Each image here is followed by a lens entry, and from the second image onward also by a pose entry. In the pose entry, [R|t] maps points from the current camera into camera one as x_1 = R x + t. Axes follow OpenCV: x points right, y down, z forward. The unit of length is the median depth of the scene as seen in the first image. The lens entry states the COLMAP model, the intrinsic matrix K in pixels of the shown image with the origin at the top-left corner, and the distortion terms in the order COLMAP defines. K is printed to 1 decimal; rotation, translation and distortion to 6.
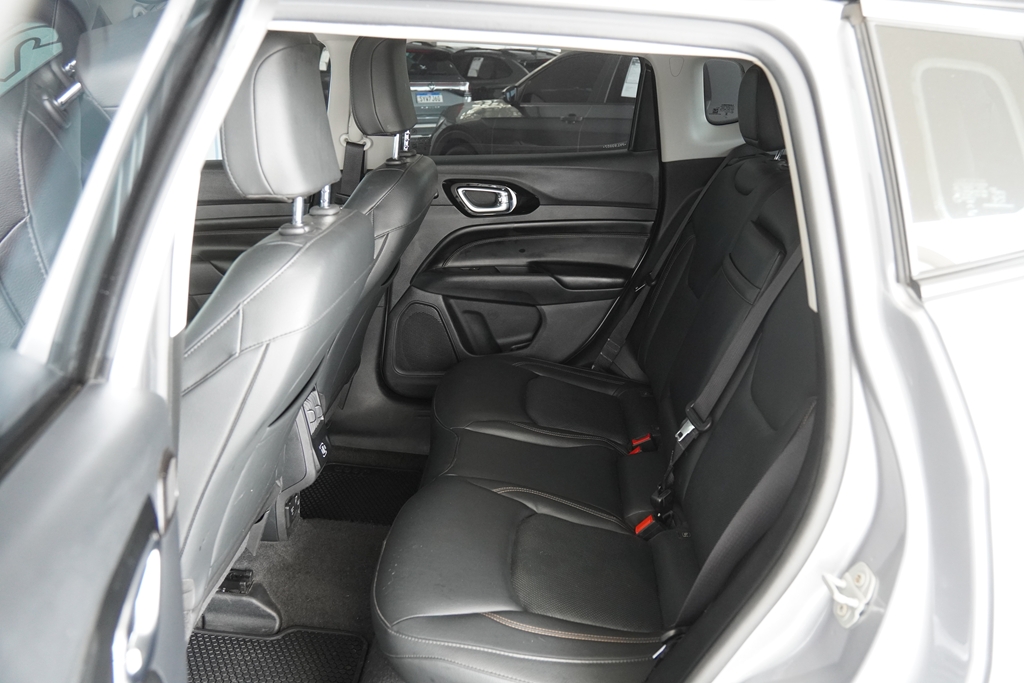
lens RADIAL K [[893.0, 0, 510.7], [0, 893.0, 340.2], [0, 0, 1]] dist [-0.094677, 0.001694]
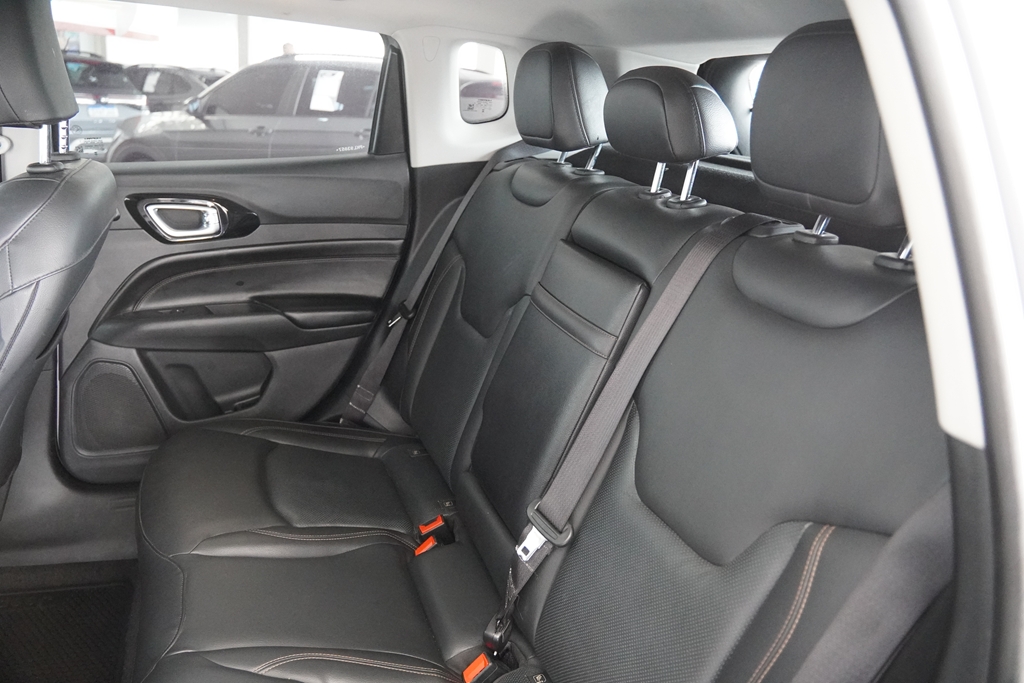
lens RADIAL K [[771.3, 0, 511.6], [0, 771.3, 339.9], [0, 0, 1]] dist [-0.102996, 0.036304]
pose [[0.922671, -0.079490, 0.377306, -0.023707], [0.075001, 0.996829, 0.026601, -0.052086], [-0.378224, 0.003755, 0.925706, 0.298913]]
